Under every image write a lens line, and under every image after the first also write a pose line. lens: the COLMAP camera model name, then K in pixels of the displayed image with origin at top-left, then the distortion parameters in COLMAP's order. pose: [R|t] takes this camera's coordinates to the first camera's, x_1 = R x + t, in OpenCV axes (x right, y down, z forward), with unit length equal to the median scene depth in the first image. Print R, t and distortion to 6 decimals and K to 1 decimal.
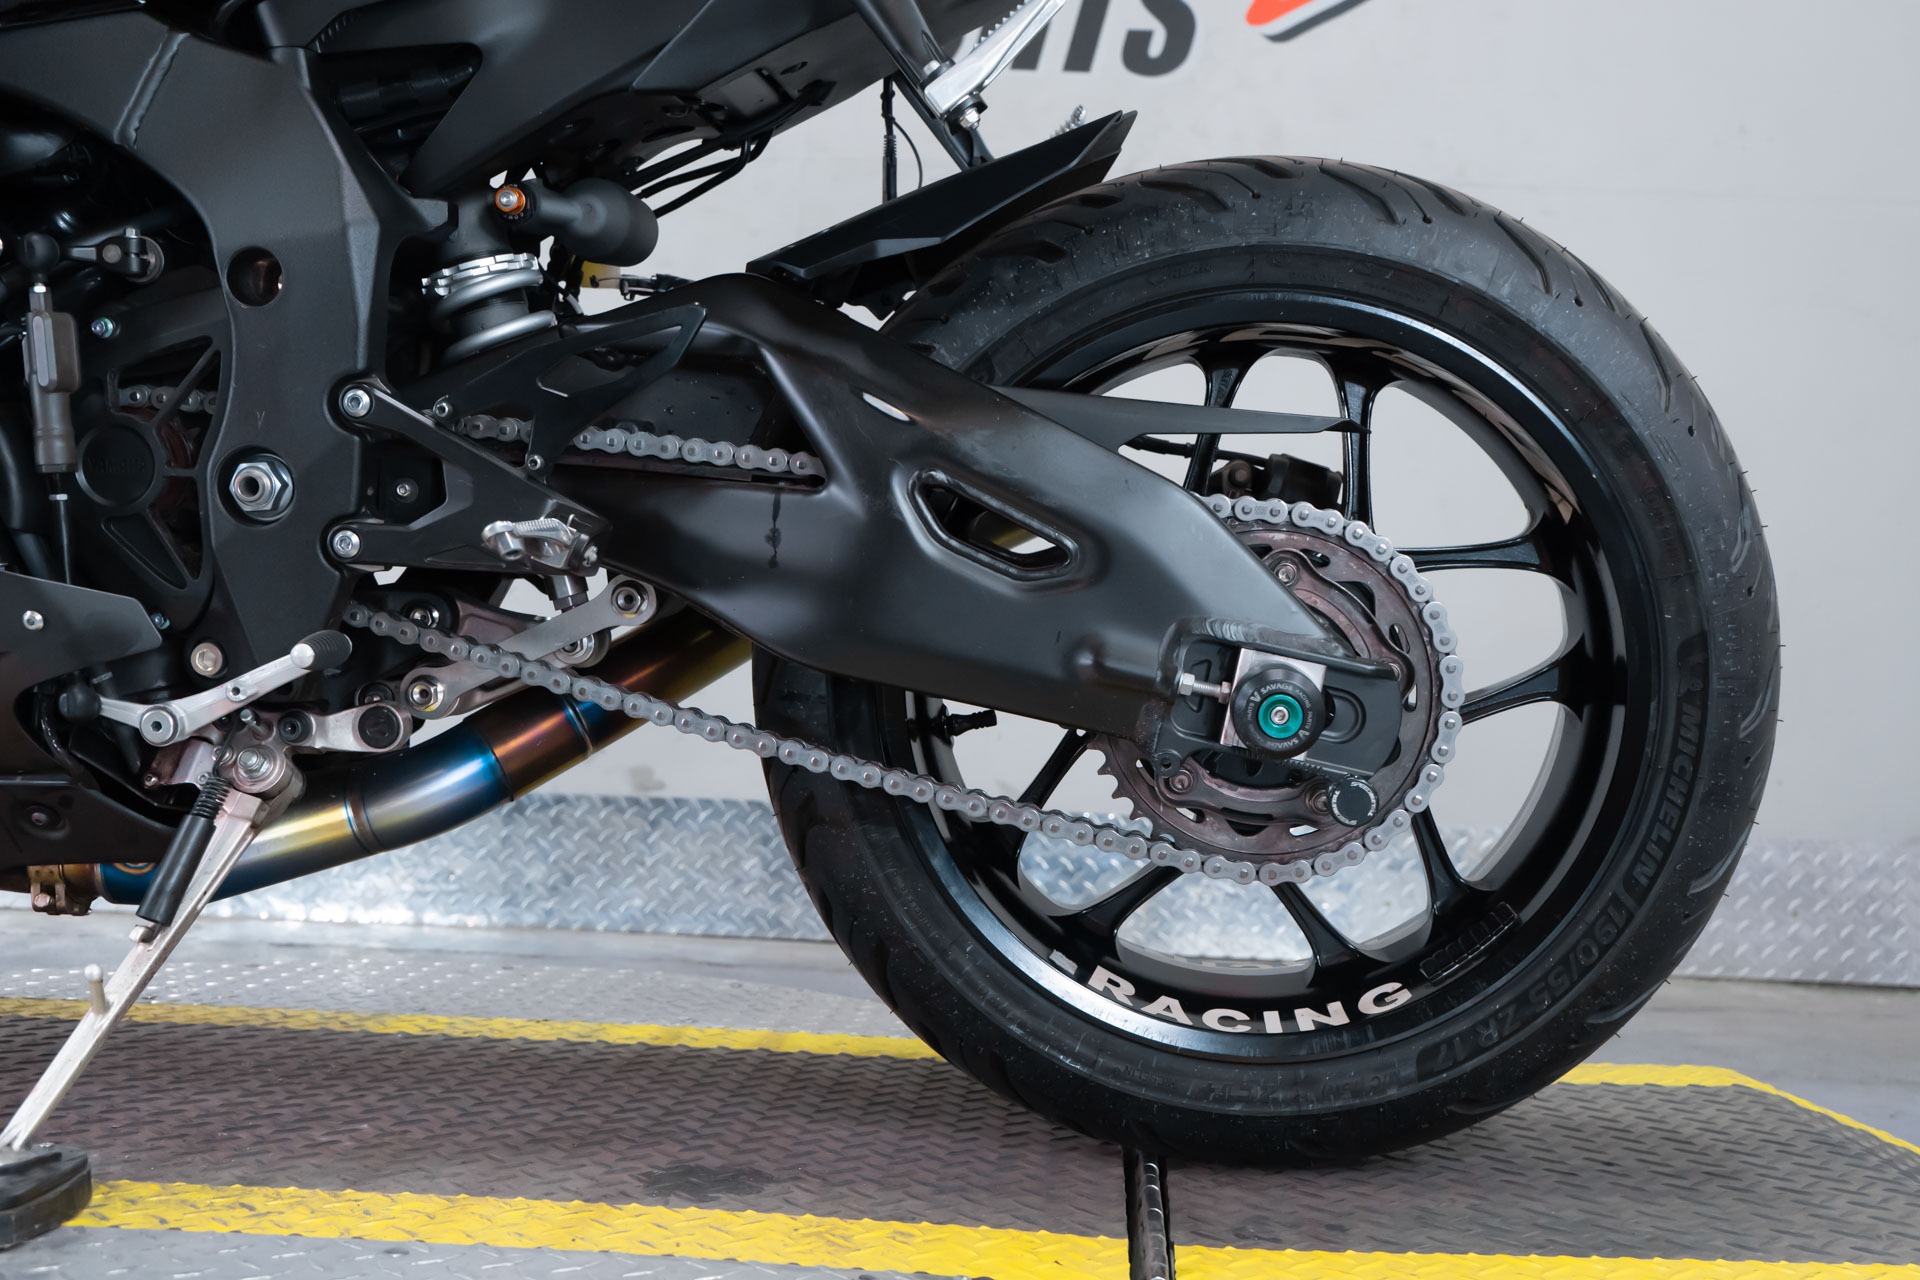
lens RADIAL K [[1901.4, 0, 960.0], [0, 1901.4, 640.0], [0, 0, 1]] dist [0.004786, 0.024984]
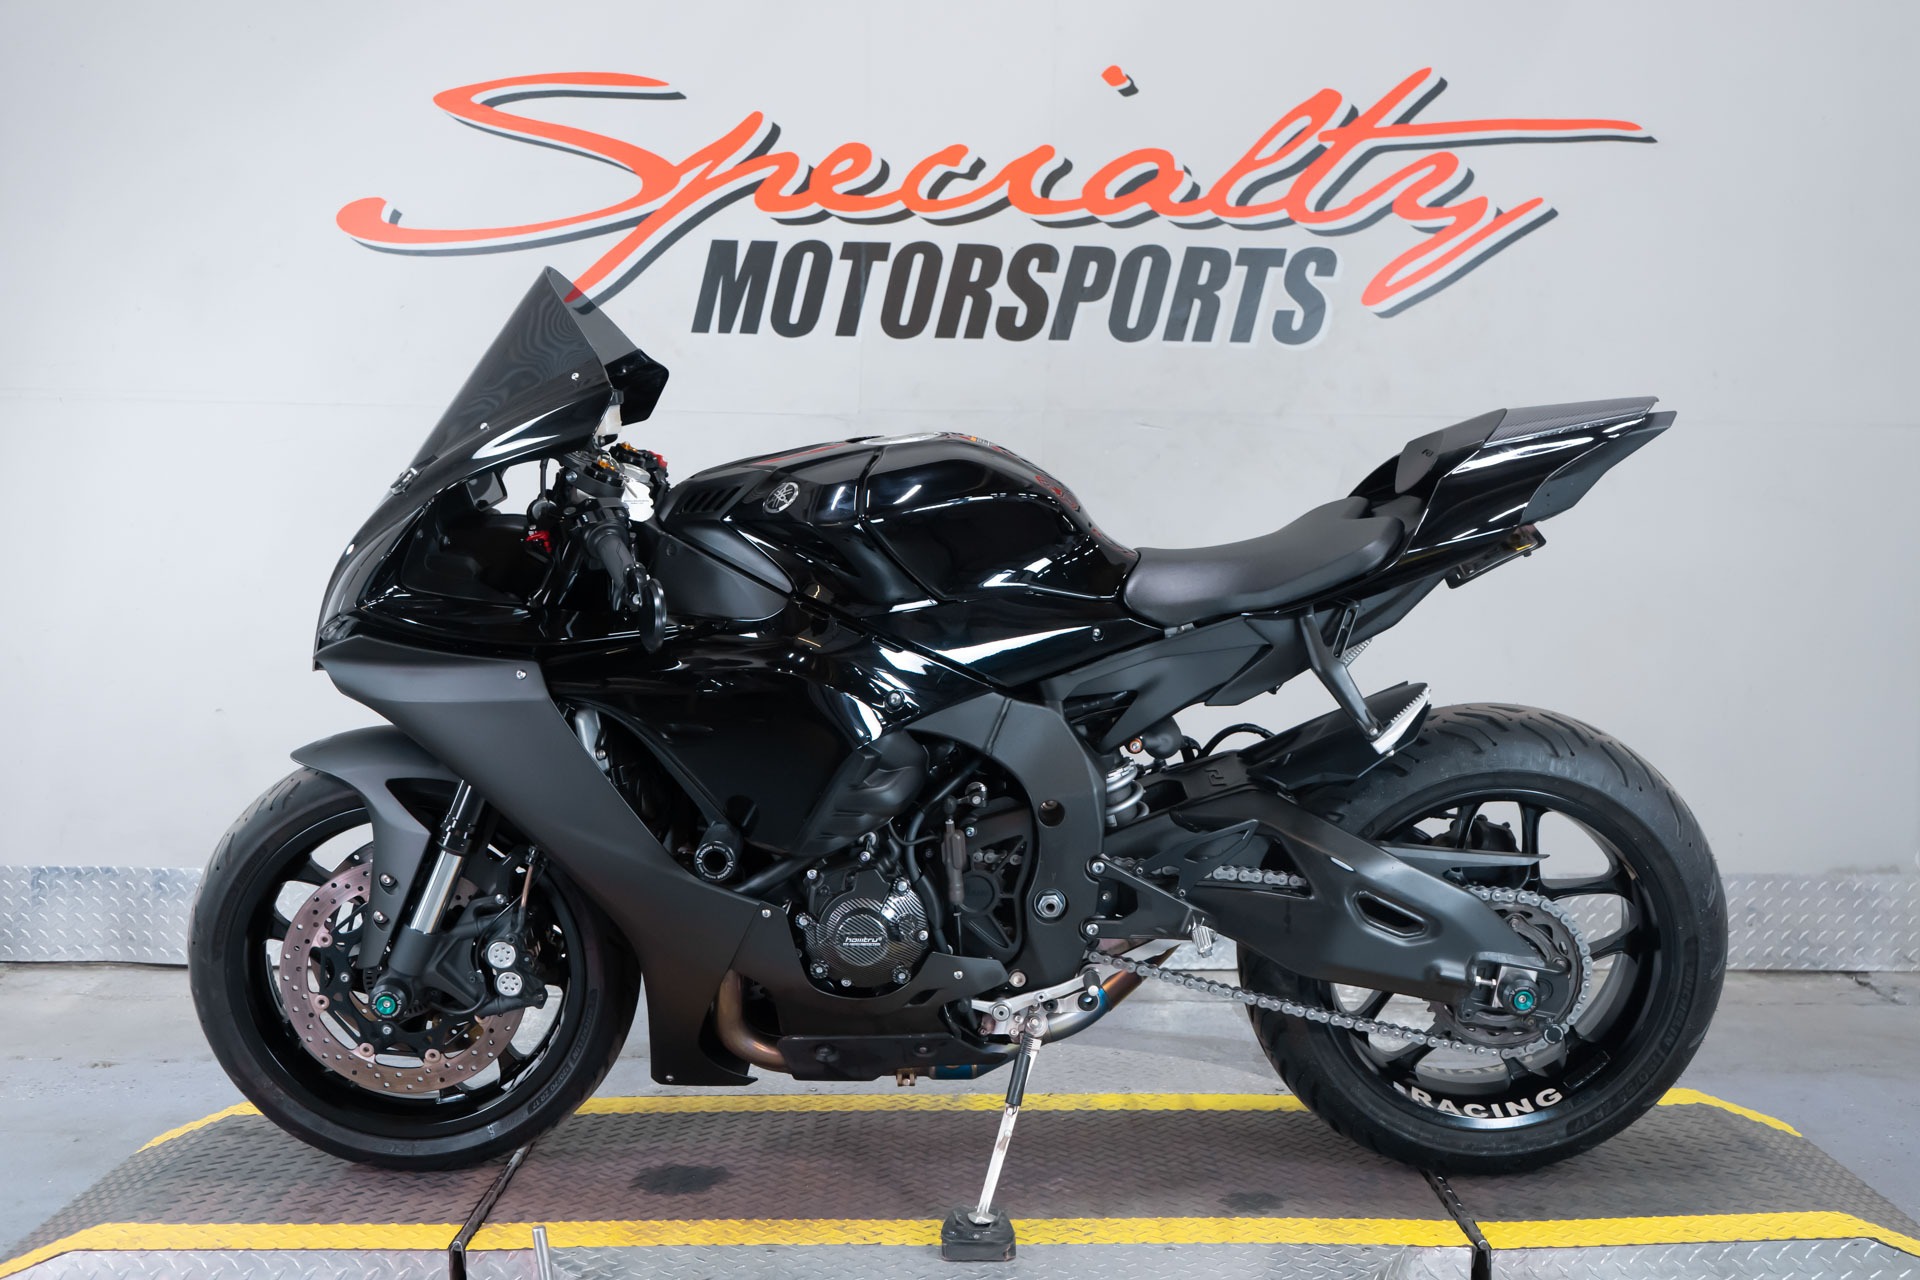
lens RADIAL K [[2045.3, 0, 960.0], [0, 2045.3, 640.0], [0, 0, 1]] dist [0.006417, 0.031974]
pose [[0.996418, -0.038756, 0.075166, -0.619124], [0.031545, 0.994991, 0.094859, -0.591064], [-0.078466, -0.092148, 0.992649, -1.247790]]
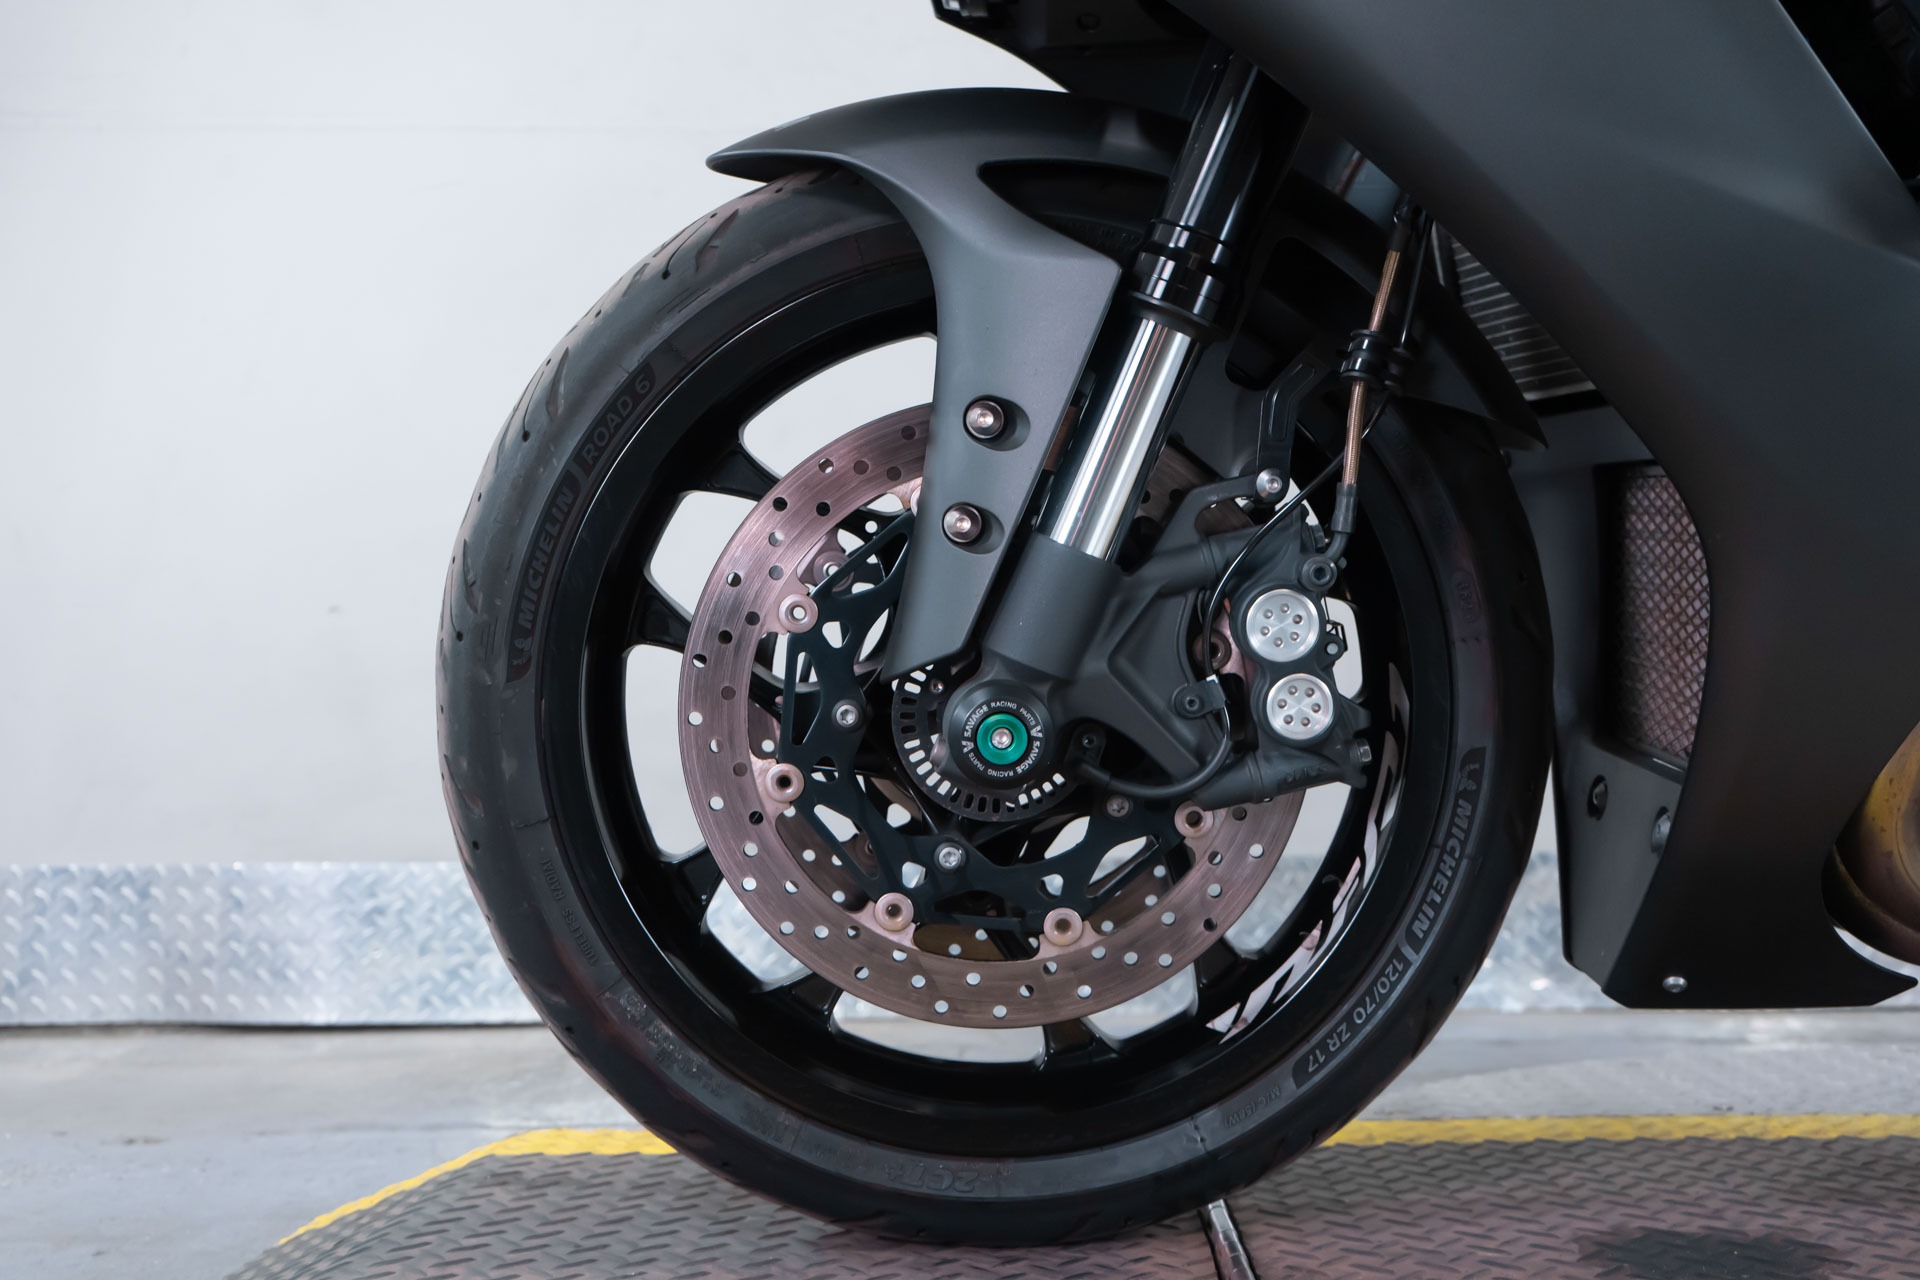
lens RADIAL K [[2036.3, 0, 898.9], [0, 2036.3, 639.5], [0, 0, 1]] dist [0.053021, 0.001349]
pose [[0.997199, -0.046199, 0.058828, -1.198048], [0.048145, 0.998324, -0.032100, 0.000785], [-0.057247, 0.034842, 0.997752, 0.222423]]
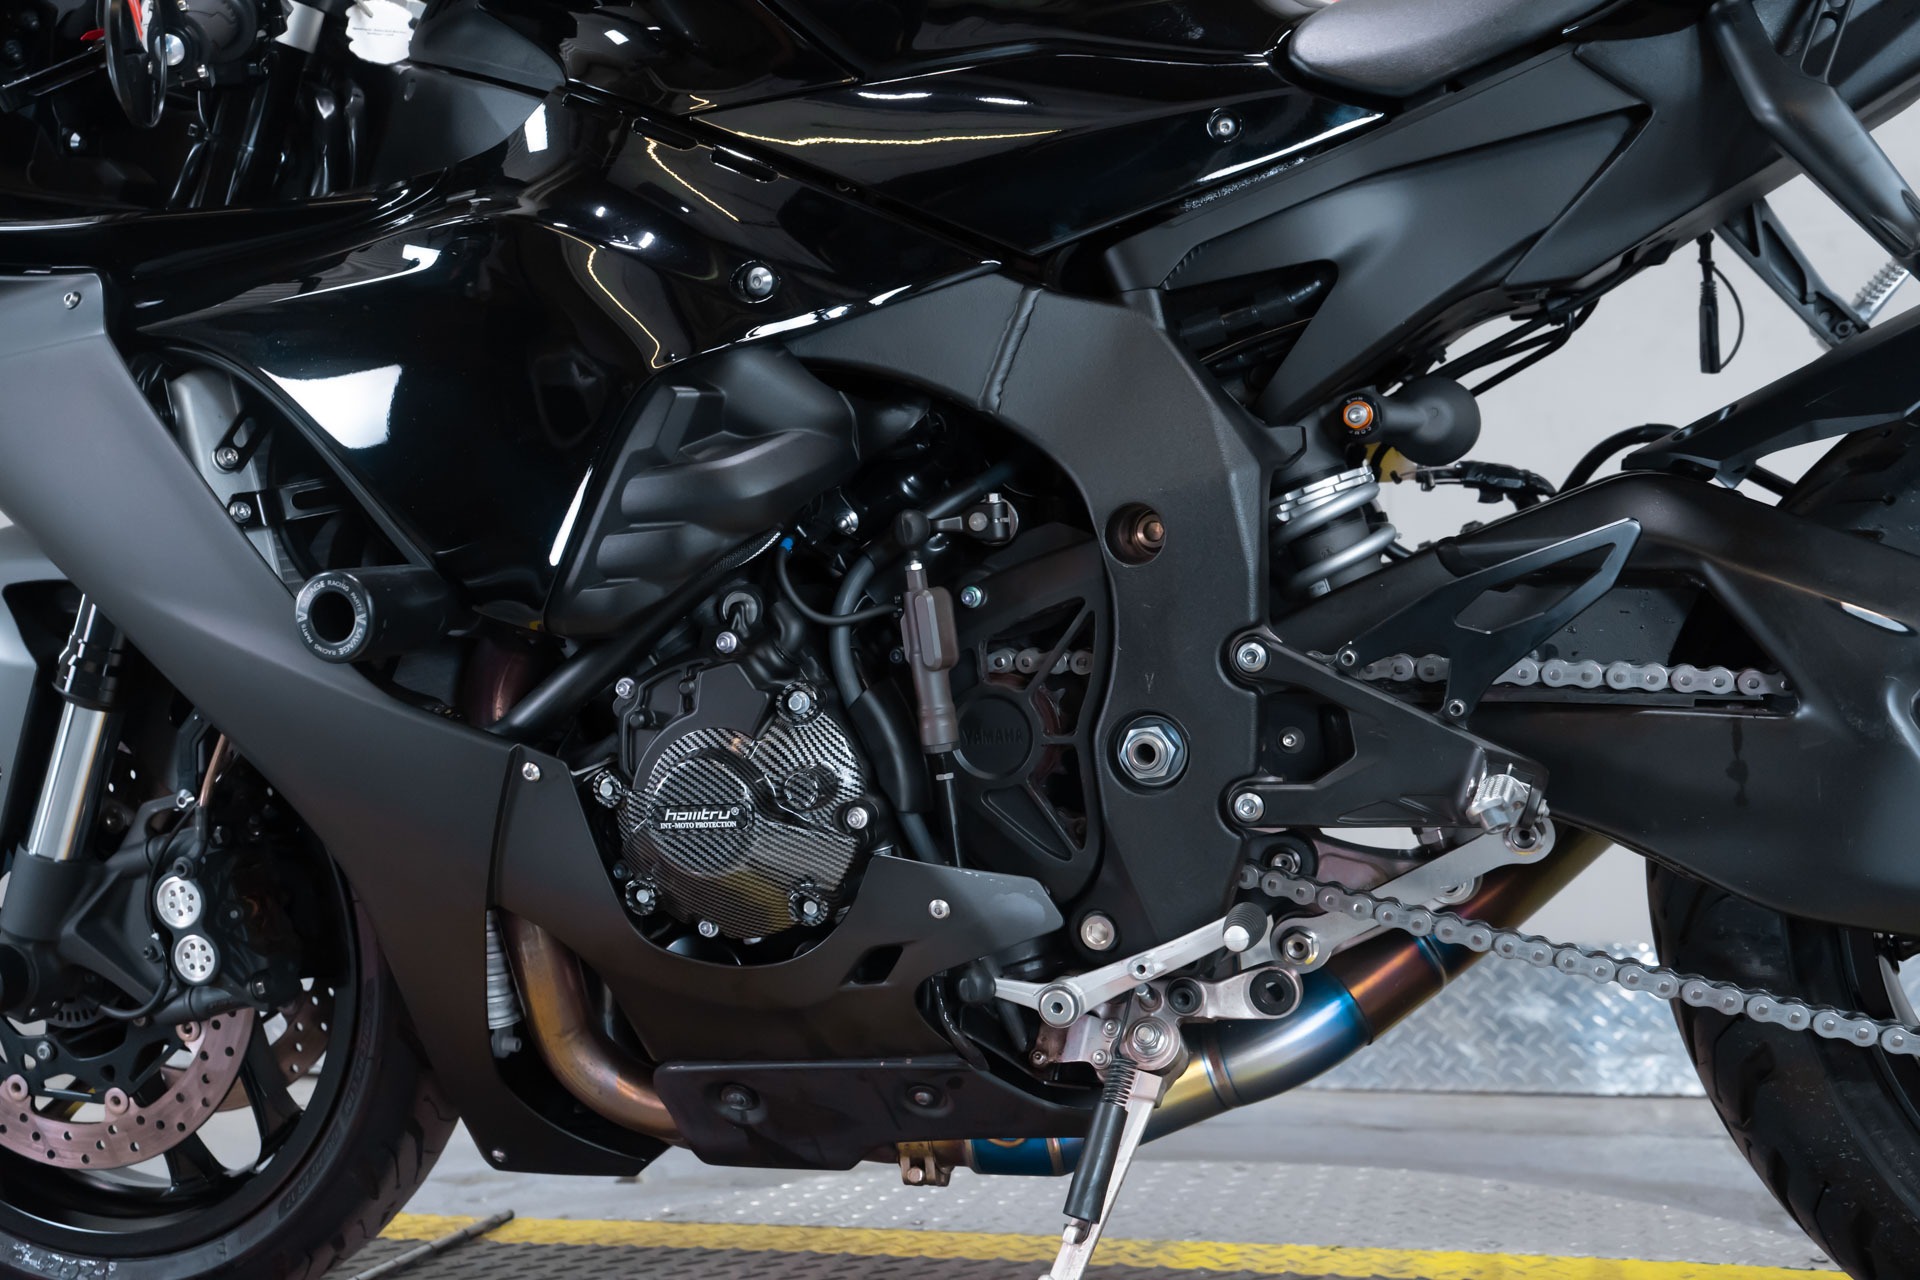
lens RADIAL K [[1894.4, 0, 960.0], [0, 1894.4, 640.0], [0, 0, 1]] dist [-0.003961, 0.013952]
pose [[0.971463, -0.081835, -0.222628, -0.239564], [0.072529, 0.996128, -0.049677, -0.093623], [0.225831, 0.032112, 0.973637, 0.057152]]
